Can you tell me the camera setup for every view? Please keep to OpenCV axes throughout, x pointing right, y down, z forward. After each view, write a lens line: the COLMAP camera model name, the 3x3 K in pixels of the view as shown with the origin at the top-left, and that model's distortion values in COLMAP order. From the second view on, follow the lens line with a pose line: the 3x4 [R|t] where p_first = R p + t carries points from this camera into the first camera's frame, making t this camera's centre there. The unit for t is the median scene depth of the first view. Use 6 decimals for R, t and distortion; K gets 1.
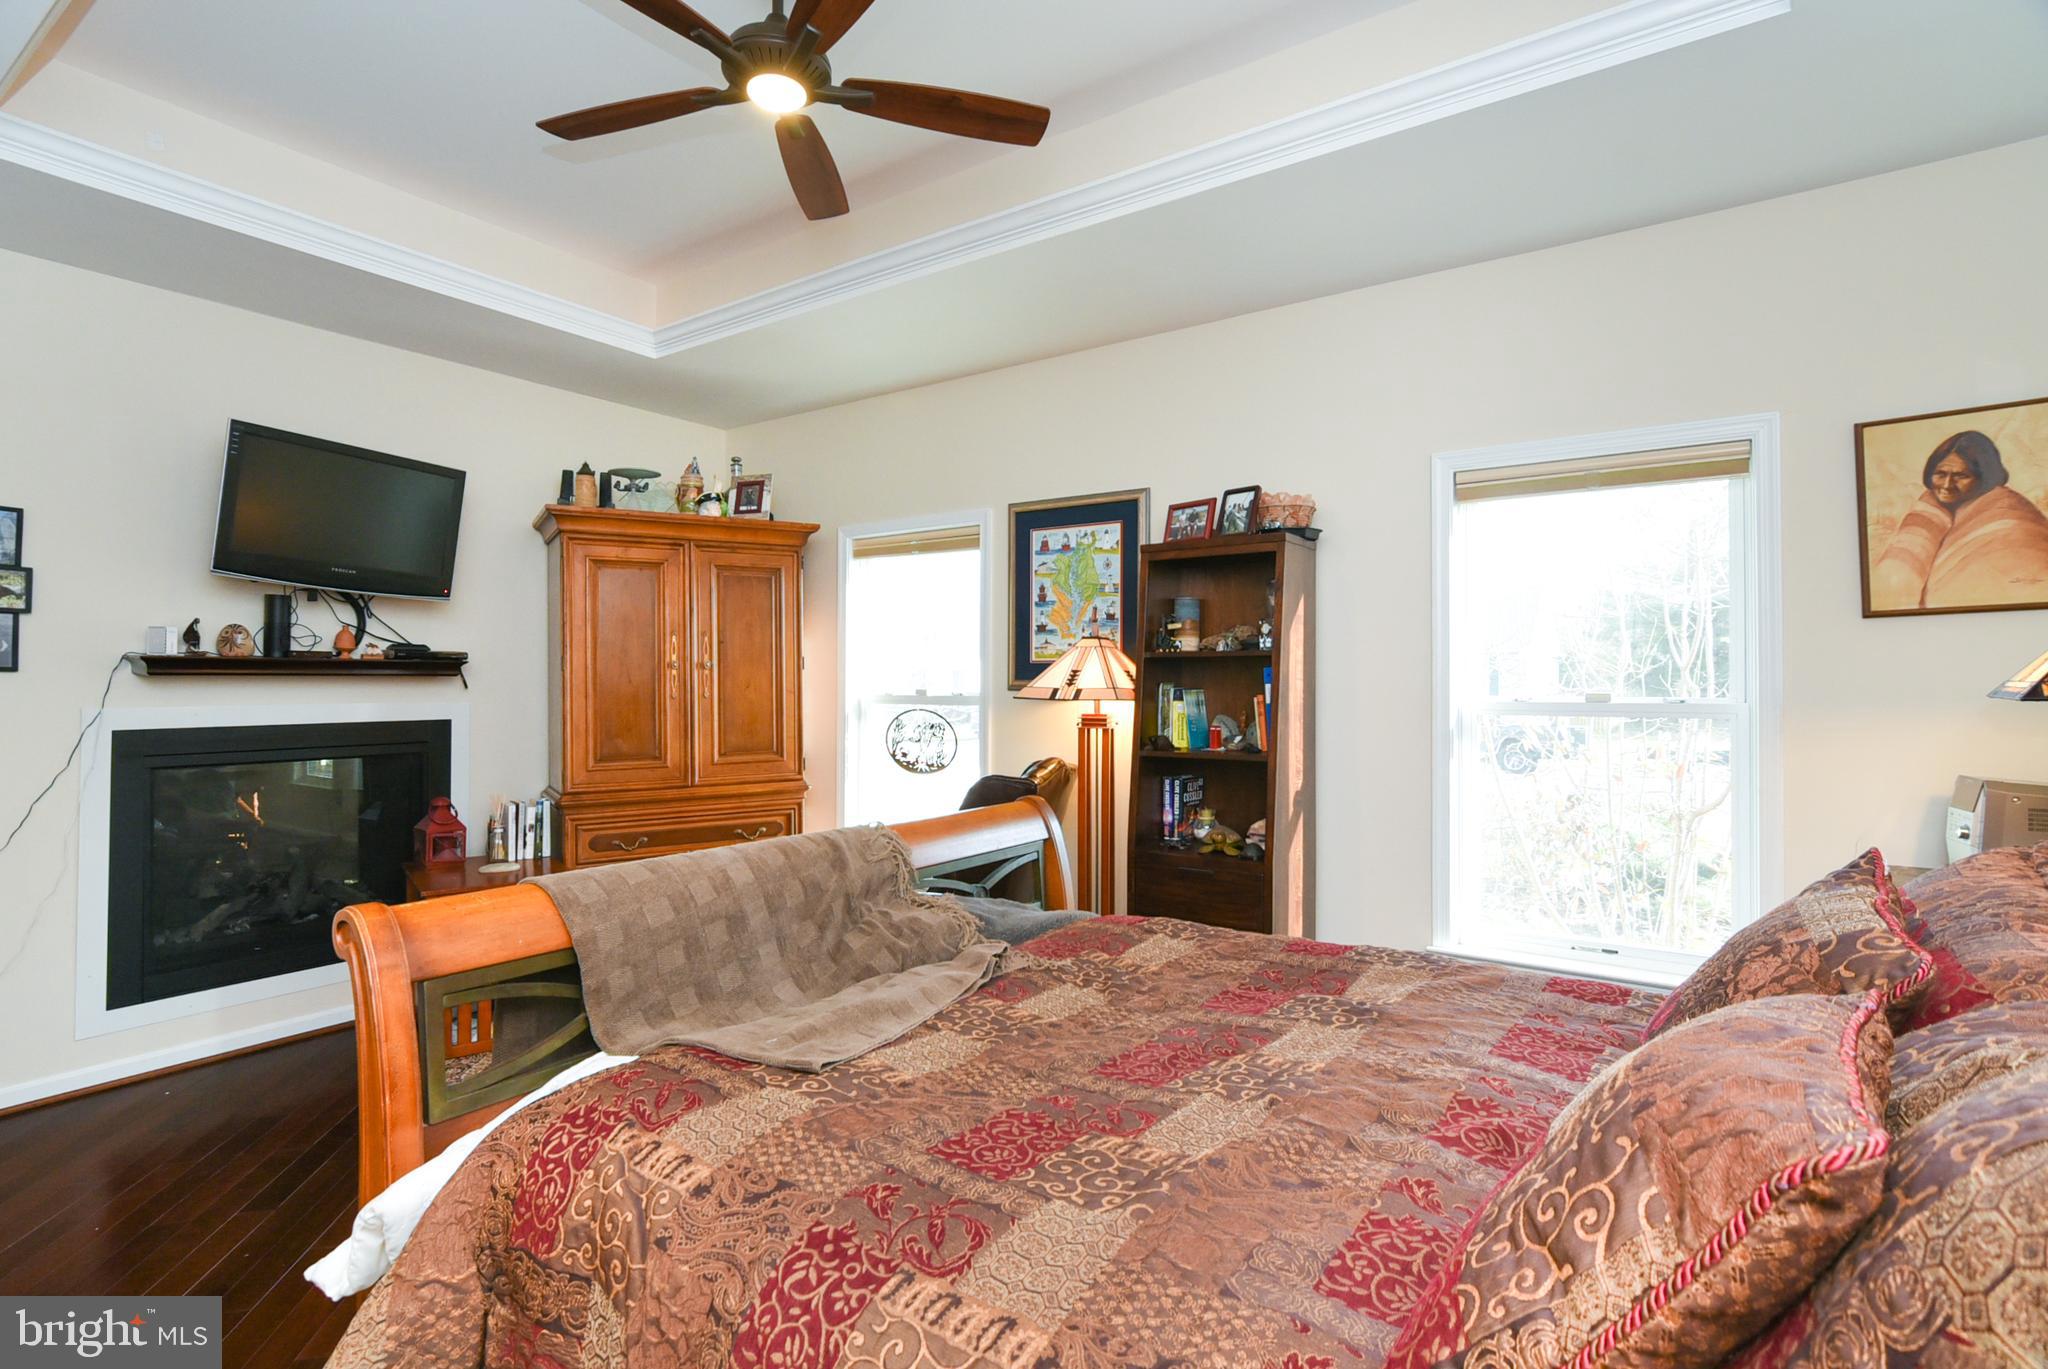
lens RADIAL K [[985.7, 0, 1021.2], [0, 985.7, 681.3], [0, 0, 1]] dist [-0.001713, 0.000819]
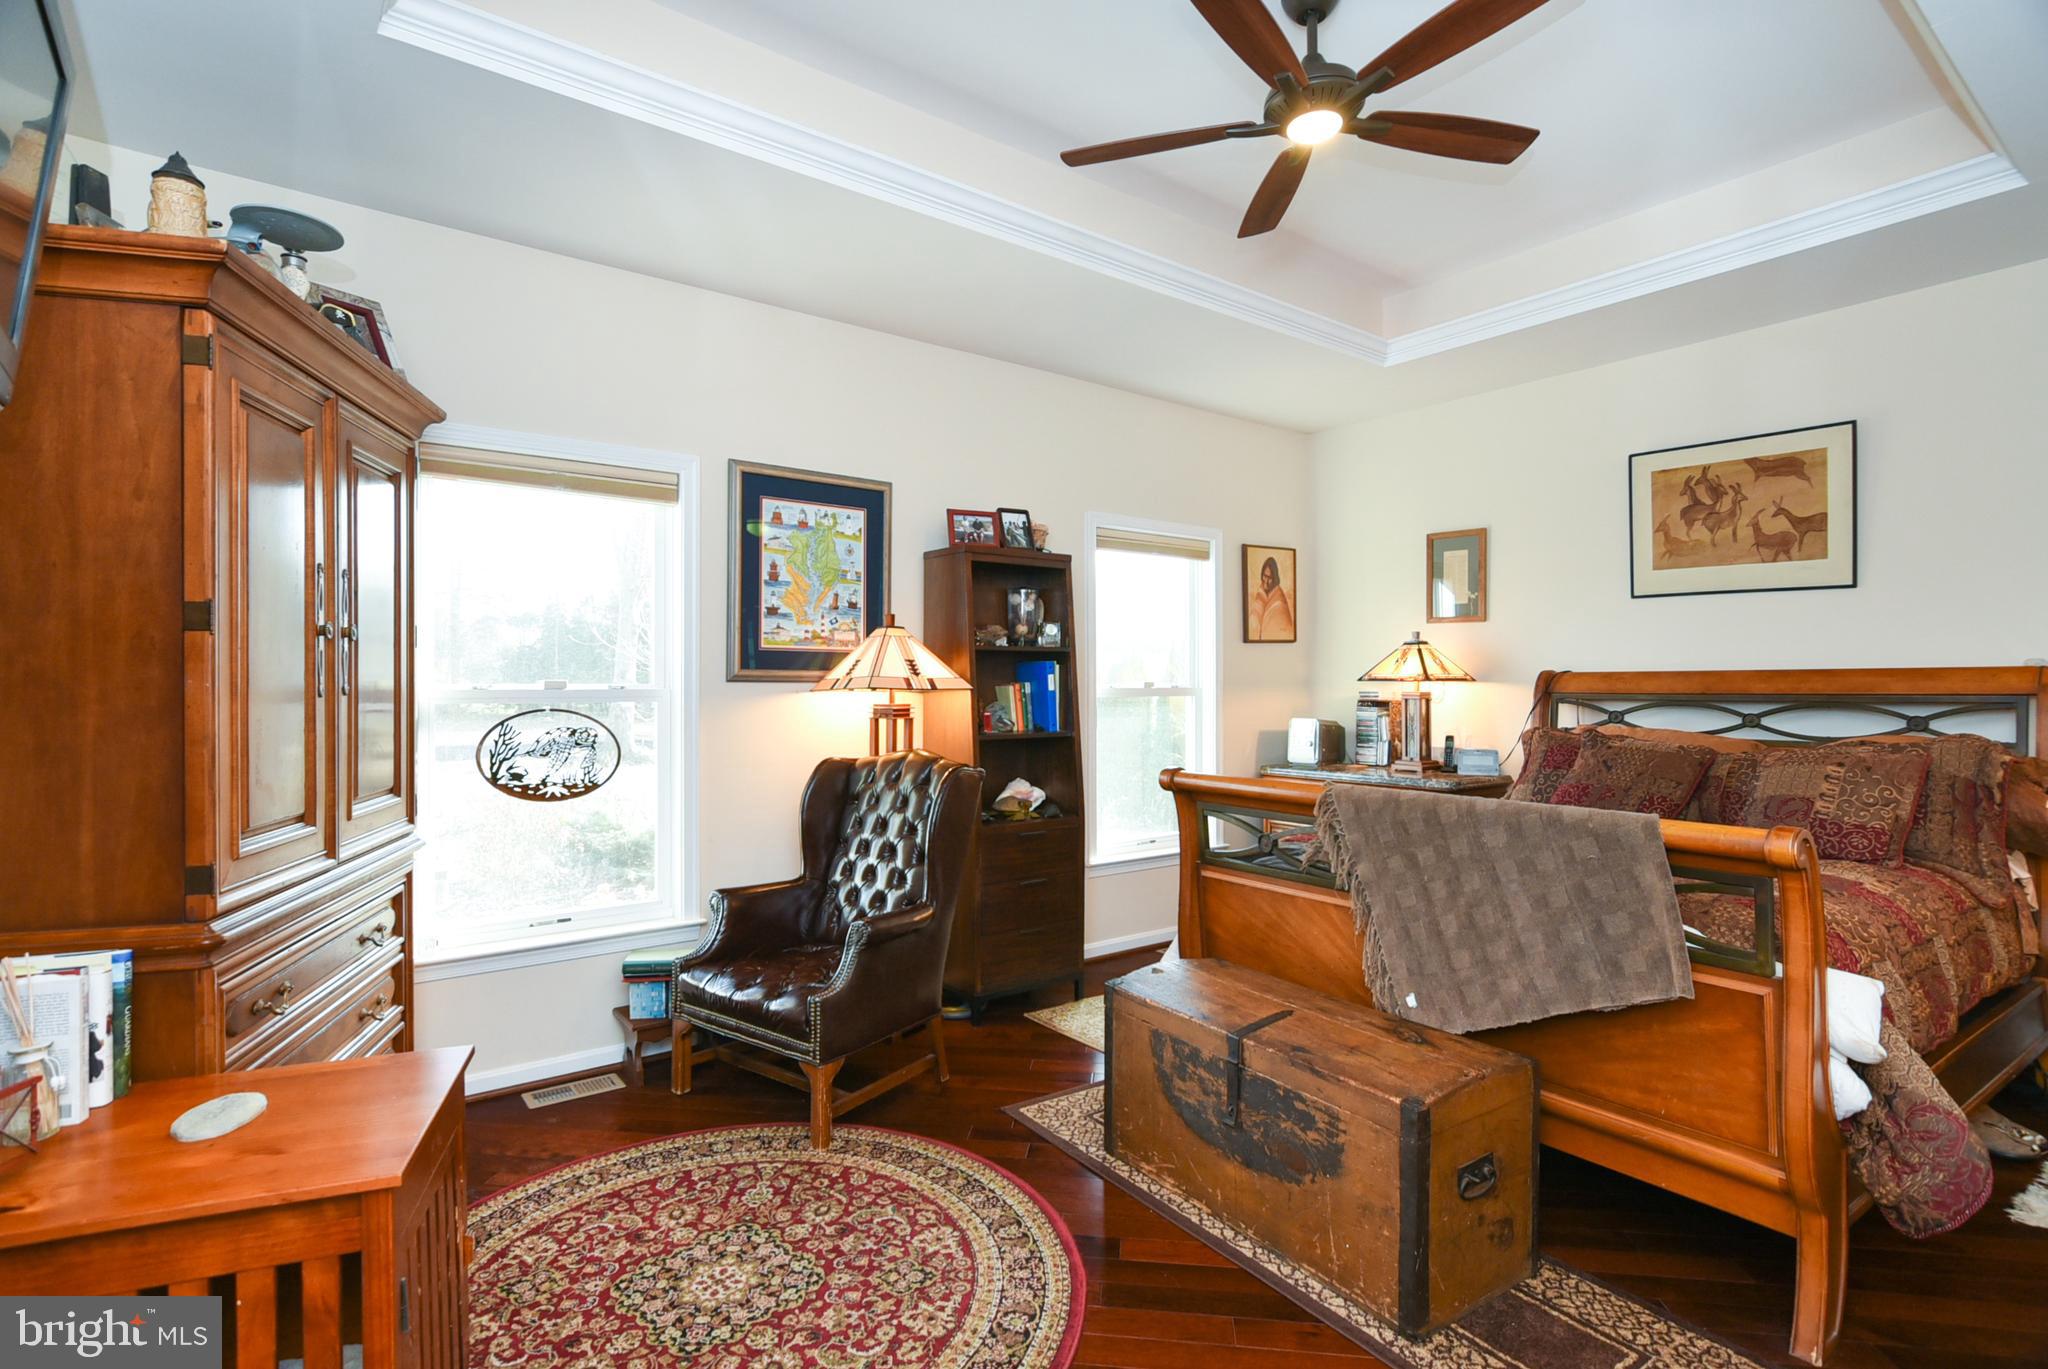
lens RADIAL K [[985.7, 0, 1021.2], [0, 985.7, 681.3], [0, 0, 1]] dist [-0.001713, 0.000819]
pose [[0.319466, 0.003710, 0.947590, -0.779262], [0.000342, 0.999992, -0.004030, 0.013215], [-0.947598, 0.001611, 0.319463, 0.536141]]
